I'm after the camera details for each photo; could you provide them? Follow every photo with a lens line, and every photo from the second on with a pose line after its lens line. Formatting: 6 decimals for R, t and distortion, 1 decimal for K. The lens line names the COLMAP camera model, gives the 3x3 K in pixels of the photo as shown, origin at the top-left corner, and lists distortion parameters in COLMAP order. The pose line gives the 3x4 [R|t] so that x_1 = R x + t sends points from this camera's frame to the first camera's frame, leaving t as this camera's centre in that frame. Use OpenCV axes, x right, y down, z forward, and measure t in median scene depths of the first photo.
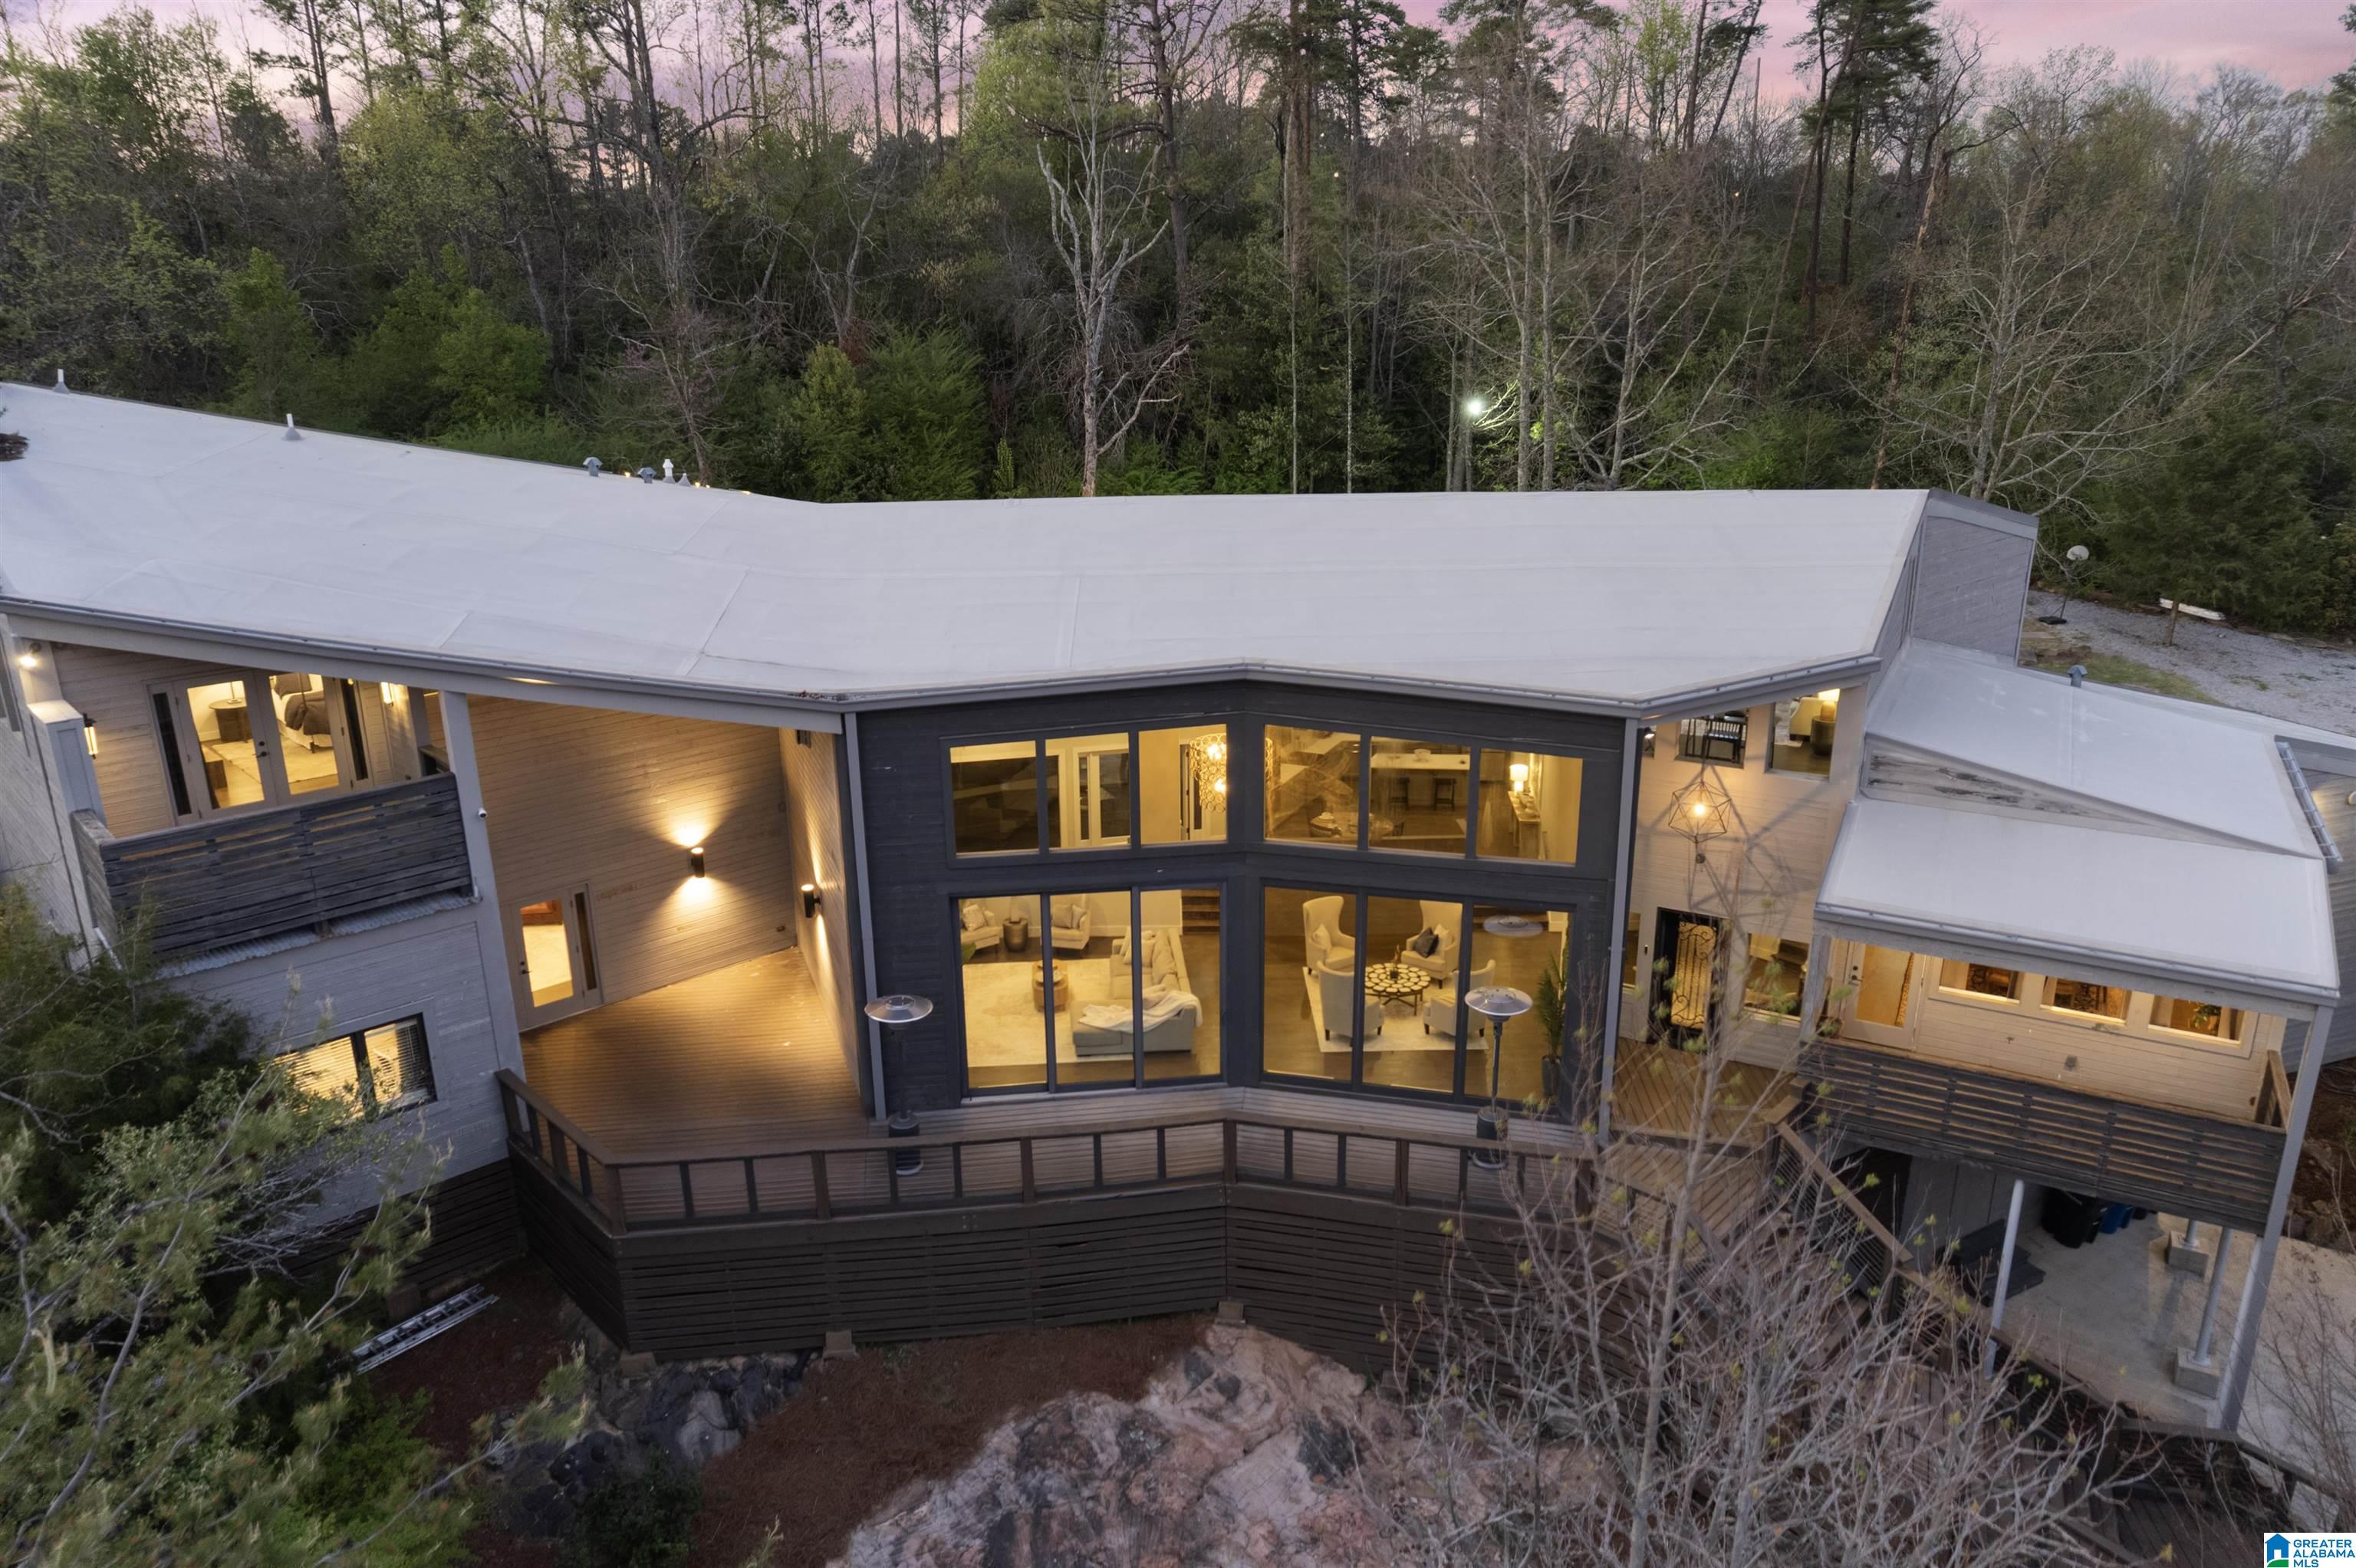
lens RADIAL K [[1508.8, 0, 1182.0], [0, 1508.8, 796.9], [0, 0, 1]] dist [-0.085583, 0.074246]
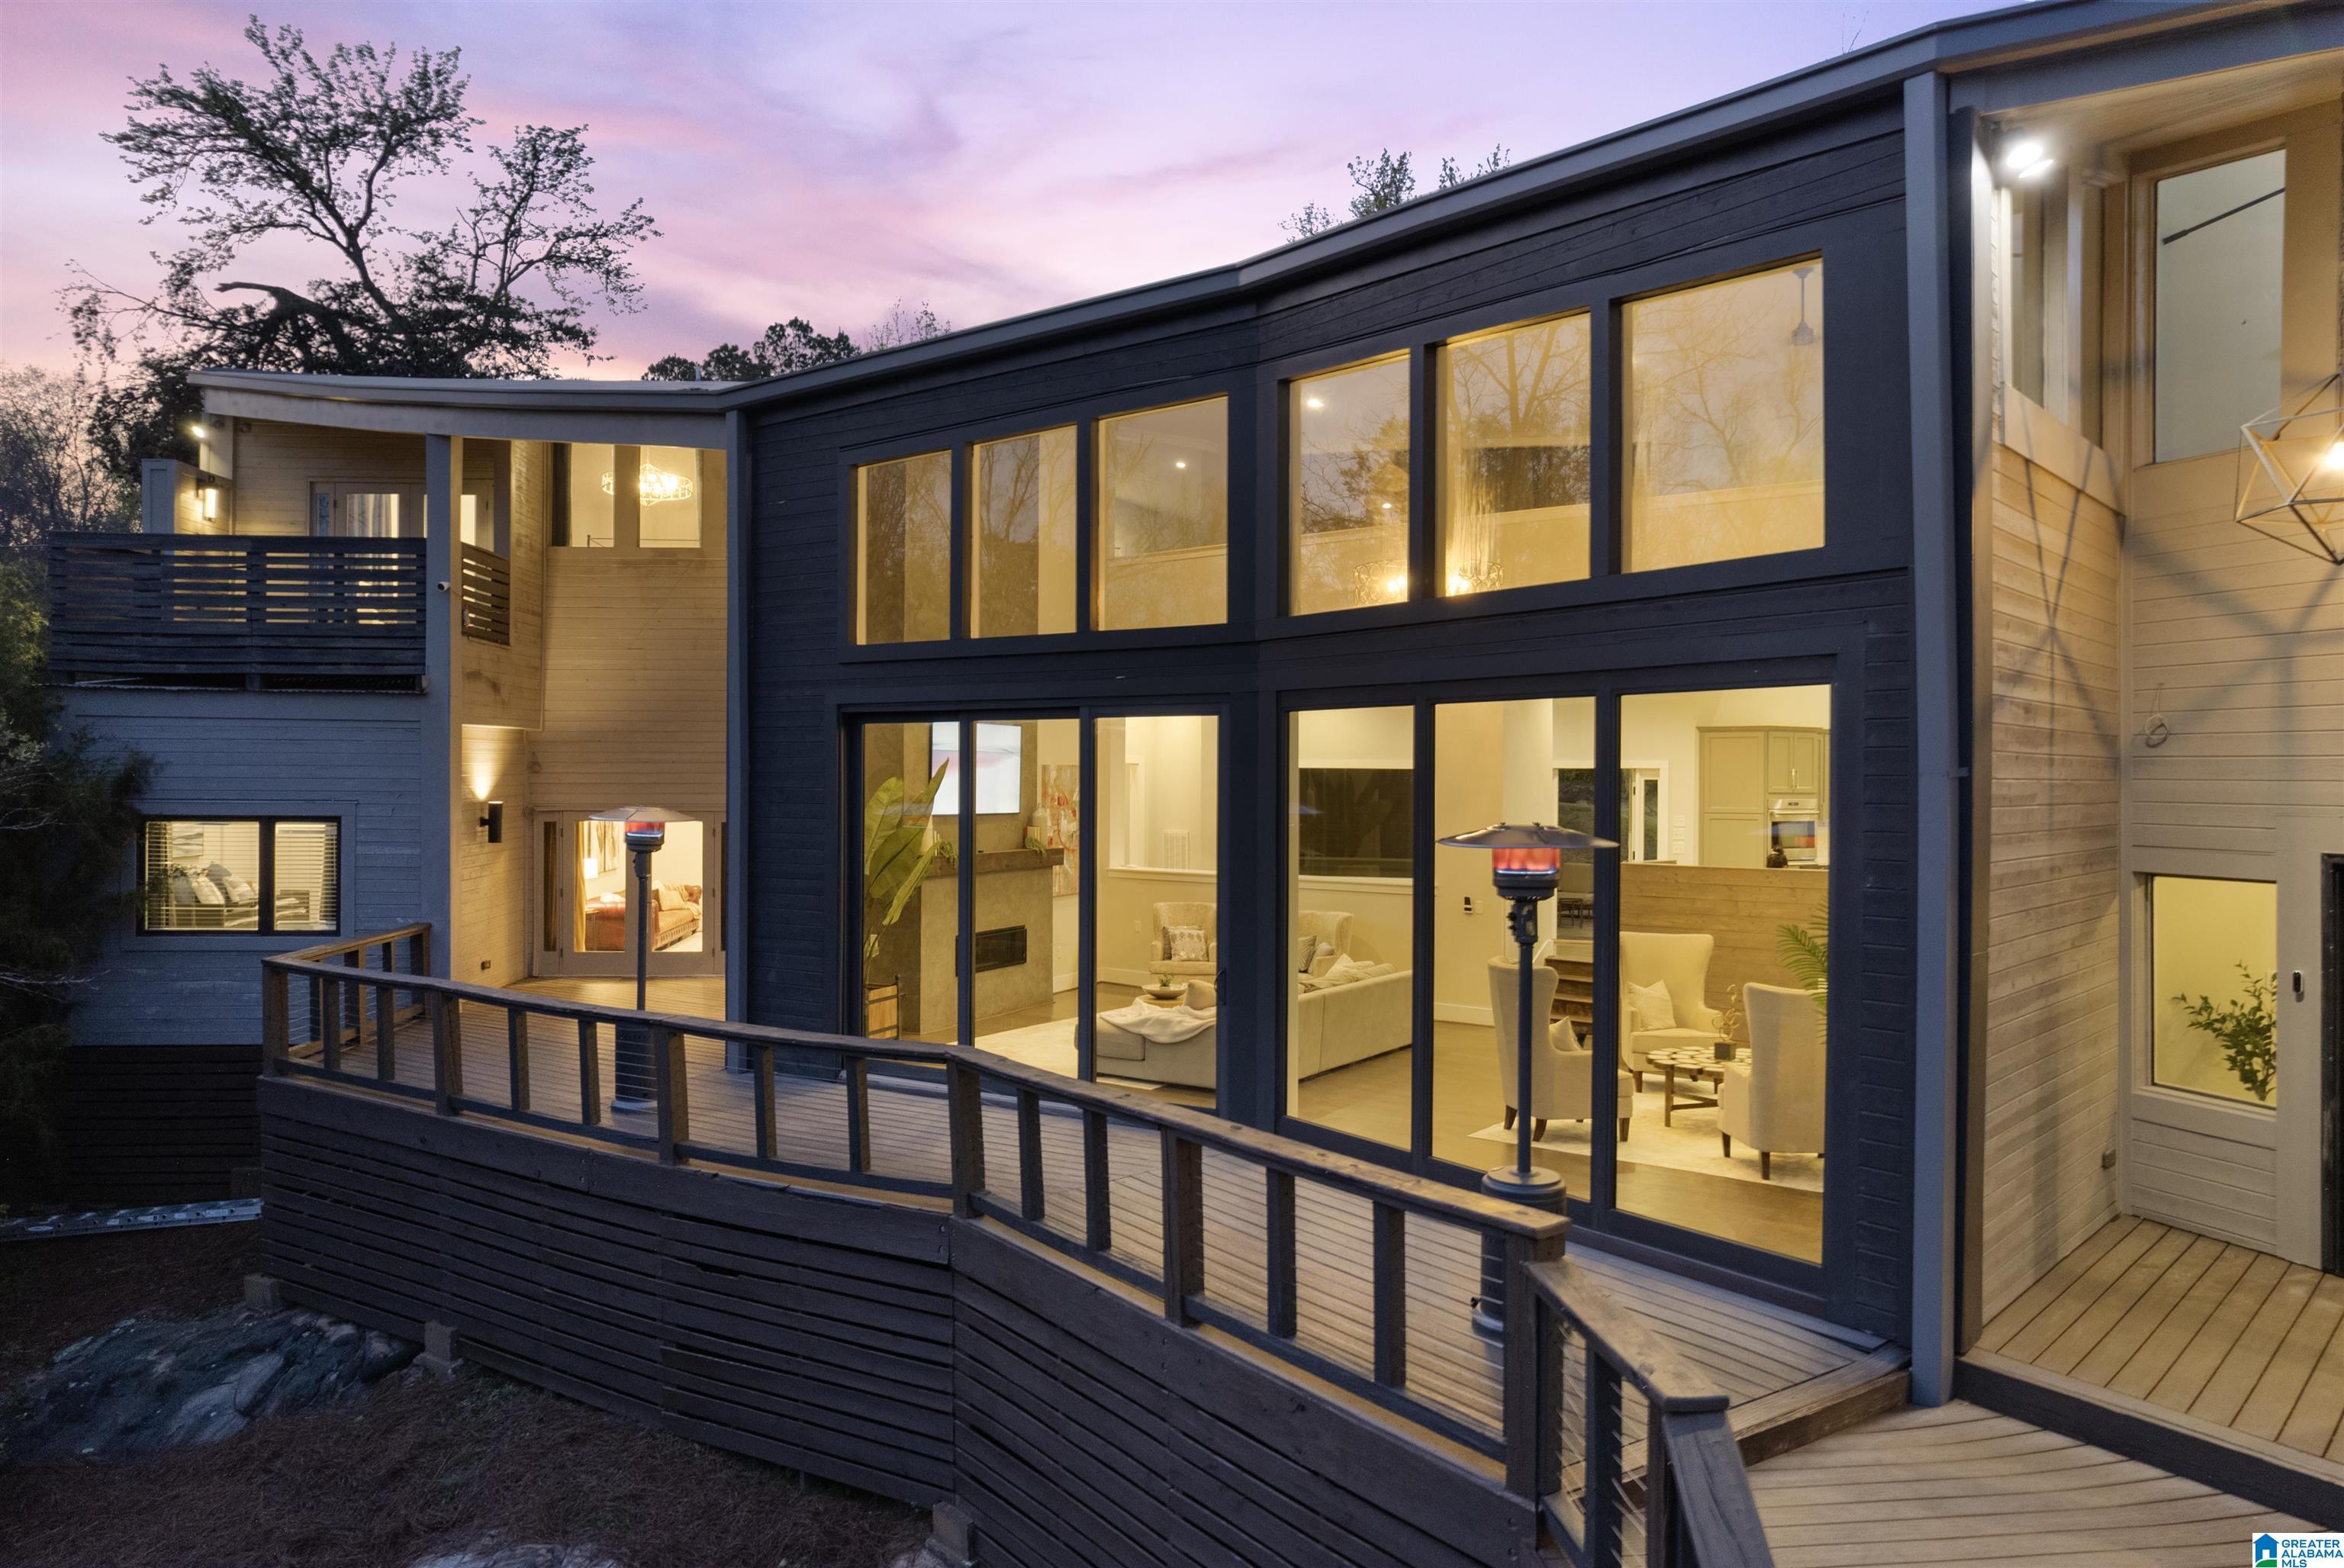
lens RADIAL K [[1501.3, 0, 1175.9], [0, 1501.3, 796.8], [0, 0, 1]] dist [-0.085583, 0.074246]
pose [[0.775009, 0.022013, -0.631567, 0.318460], [-0.199350, 0.956881, -0.211276, 0.185323], [0.599684, 0.289644, 0.745980, 0.566296]]
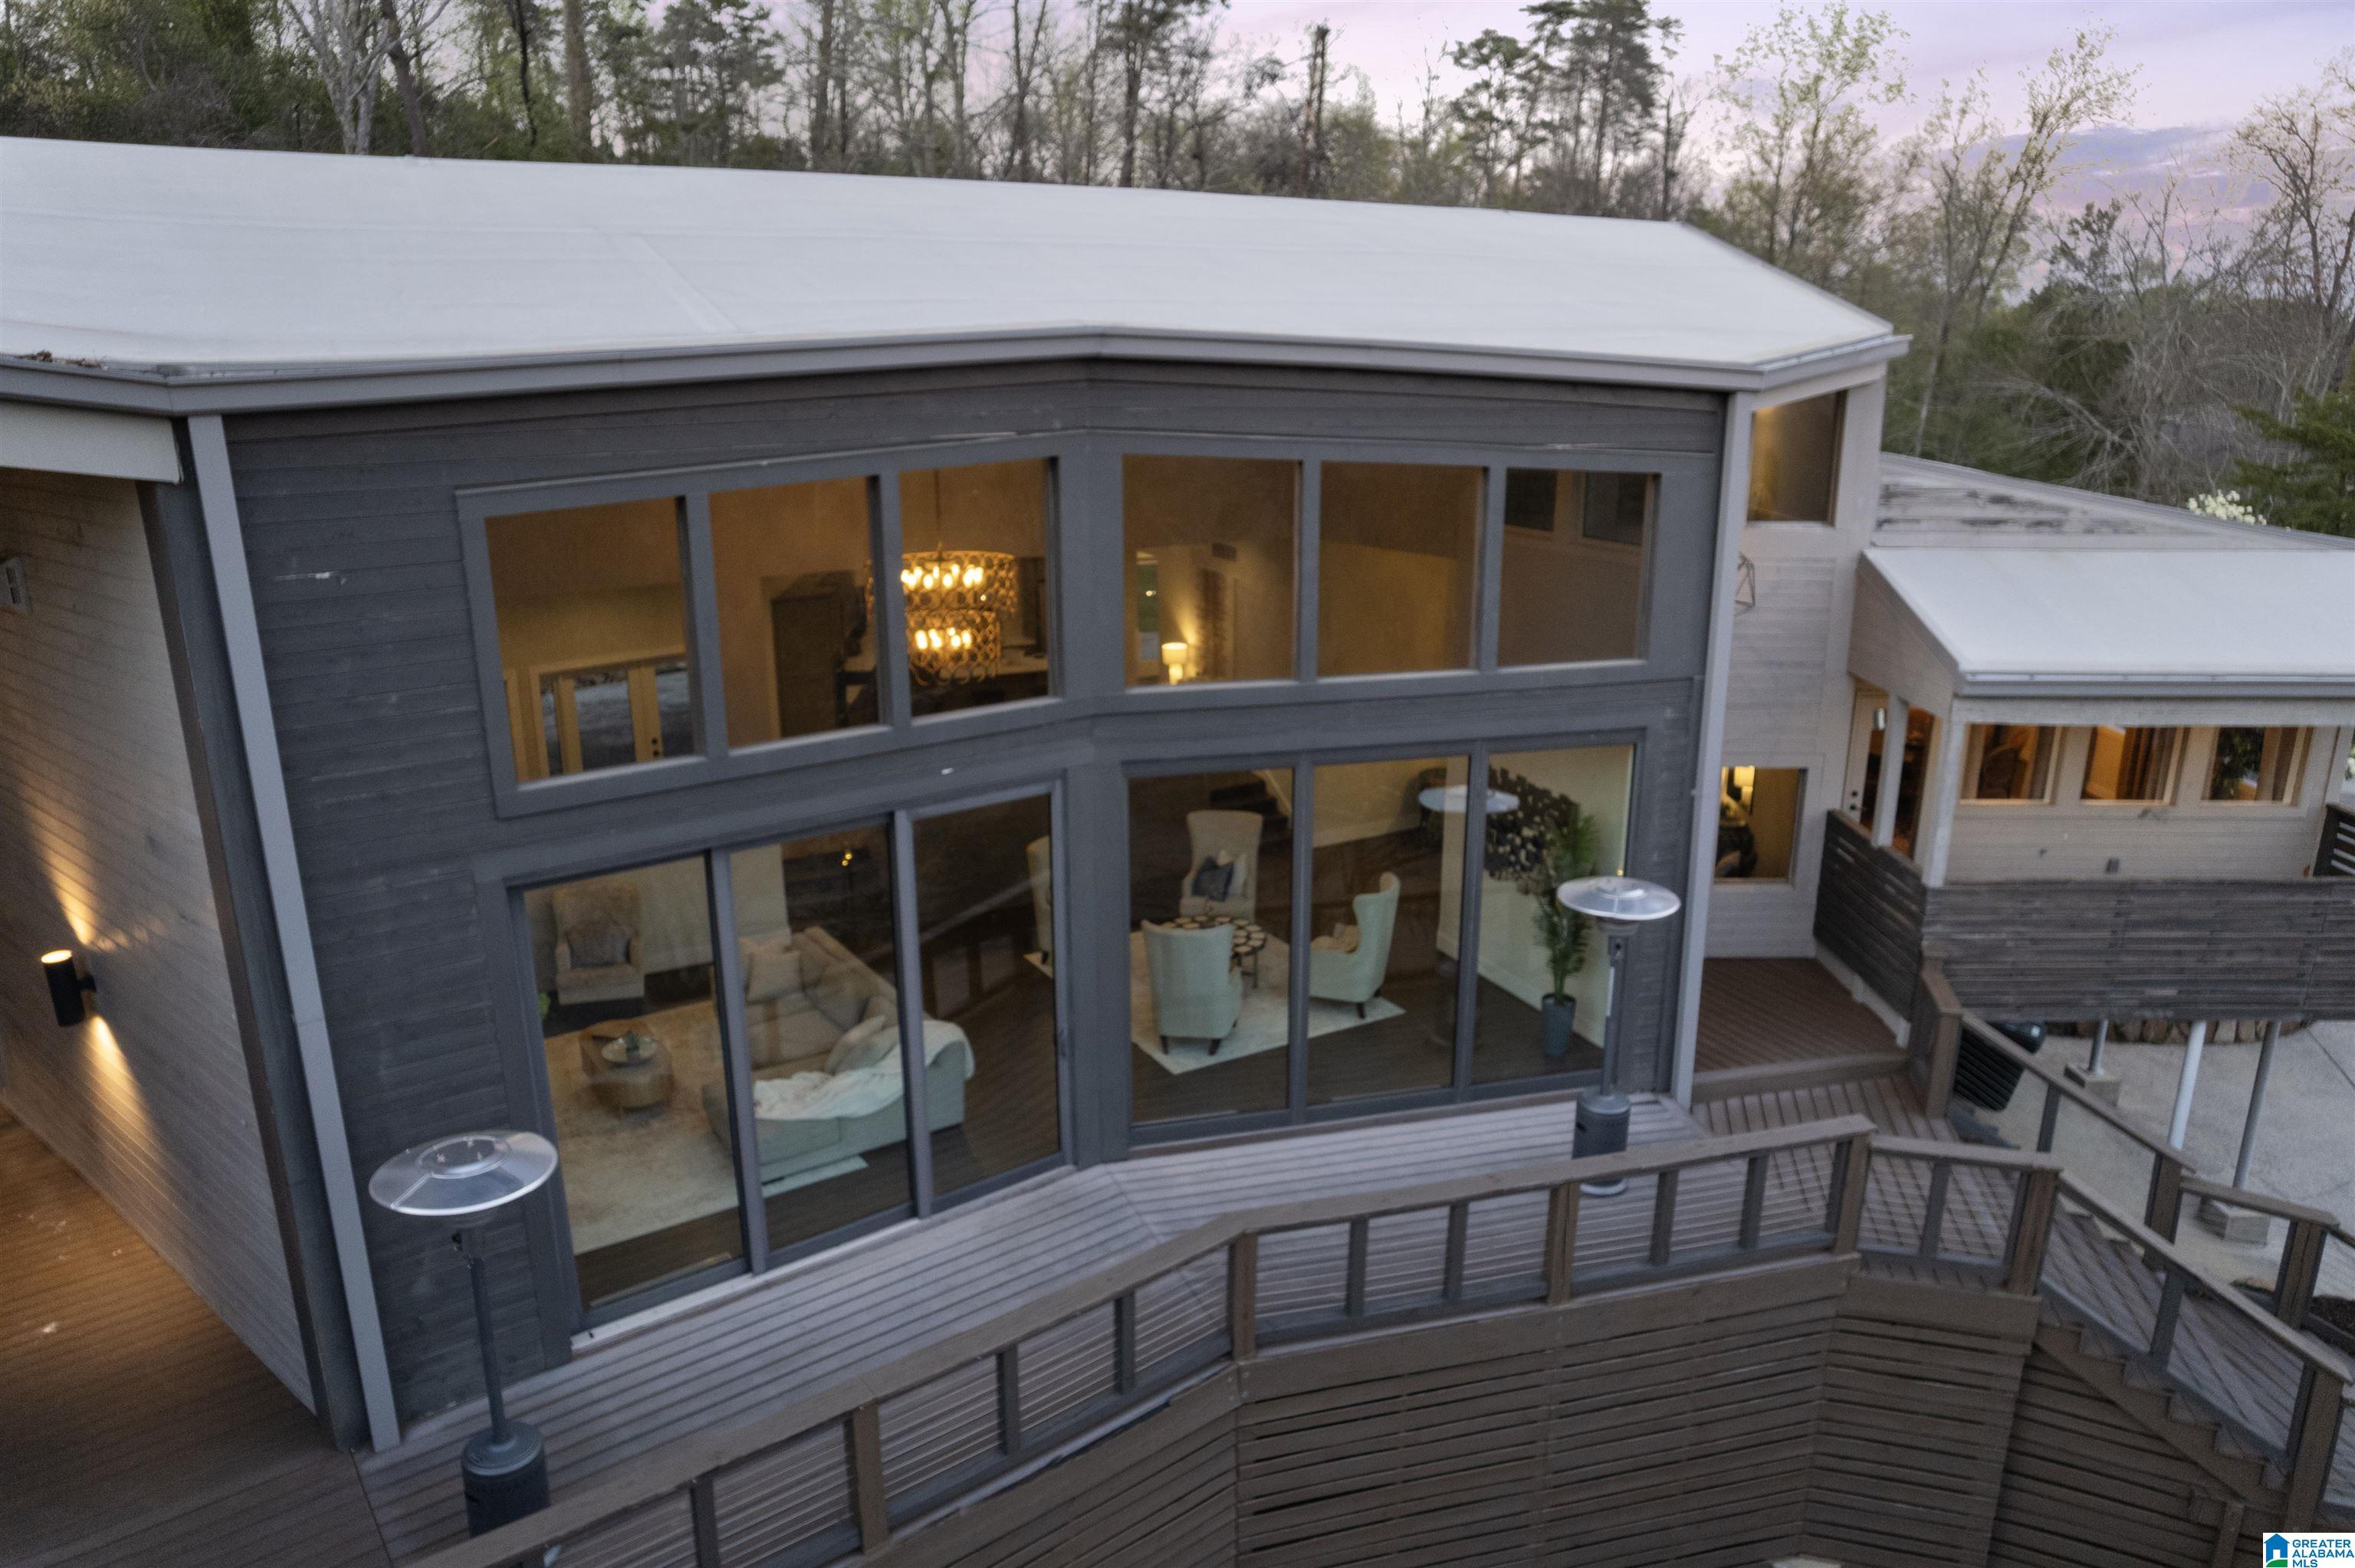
lens RADIAL K [[1508.1, 0, 1181.5], [0, 1508.1, 796.9], [0, 0, 1]] dist [-0.085583, 0.074246]
pose [[0.874217, -0.131785, 0.467309, -0.163312], [0.140638, 0.989931, 0.016072, 0.055688], [-0.464722, 0.051671, 0.883948, 0.485688]]
